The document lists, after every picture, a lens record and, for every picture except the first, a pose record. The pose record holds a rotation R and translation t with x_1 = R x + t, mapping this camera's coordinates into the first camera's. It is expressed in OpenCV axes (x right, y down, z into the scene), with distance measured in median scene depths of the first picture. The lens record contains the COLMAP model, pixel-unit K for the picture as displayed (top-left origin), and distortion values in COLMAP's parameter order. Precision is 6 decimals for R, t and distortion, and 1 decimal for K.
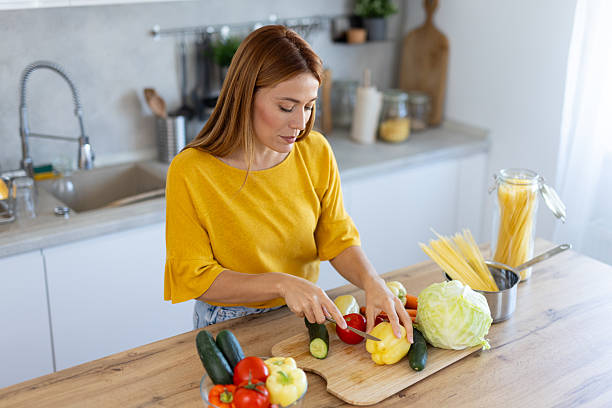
lens RADIAL K [[876.8, 0, 355.3], [0, 876.8, 183.2], [0, 0, 1]] dist [-0.010760, -0.003323]
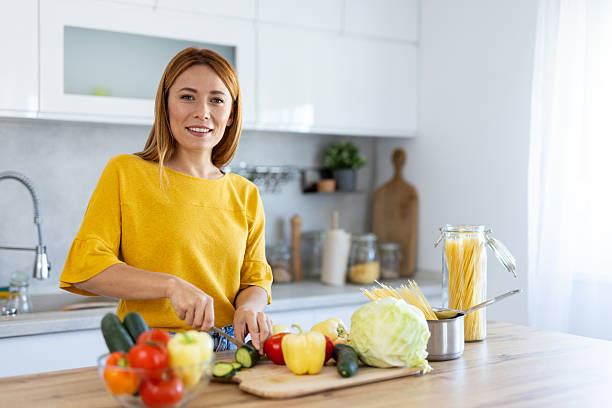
lens RADIAL K [[881.4, 0, 310.5], [0, 881.4, 202.7], [0, 0, 1]] dist [0.048272, -0.027489]
pose [[0.997851, -0.018456, -0.062863, 0.061728], [-0.001125, 0.954531, -0.298110, 0.201230], [0.065507, 0.297540, 0.952459, 0.041894]]
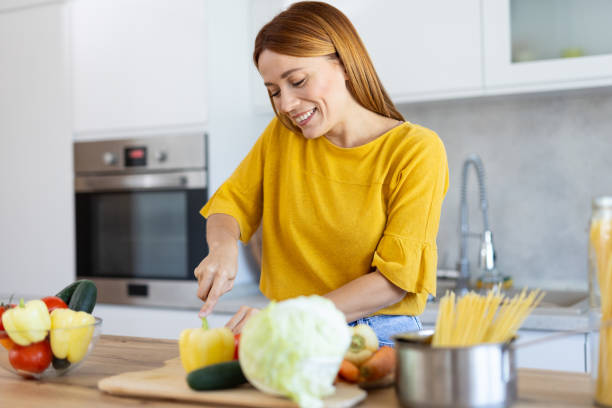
lens RADIAL K [[881.4, 0, 310.5], [0, 881.4, 202.7], [0, 0, 1]] dist [0.048272, -0.027489]
pose [[0.365566, -0.032015, -0.930235, 0.495252], [-0.257702, 0.956859, -0.134203, 0.090016], [0.894400, 0.288784, 0.341545, 0.507982]]
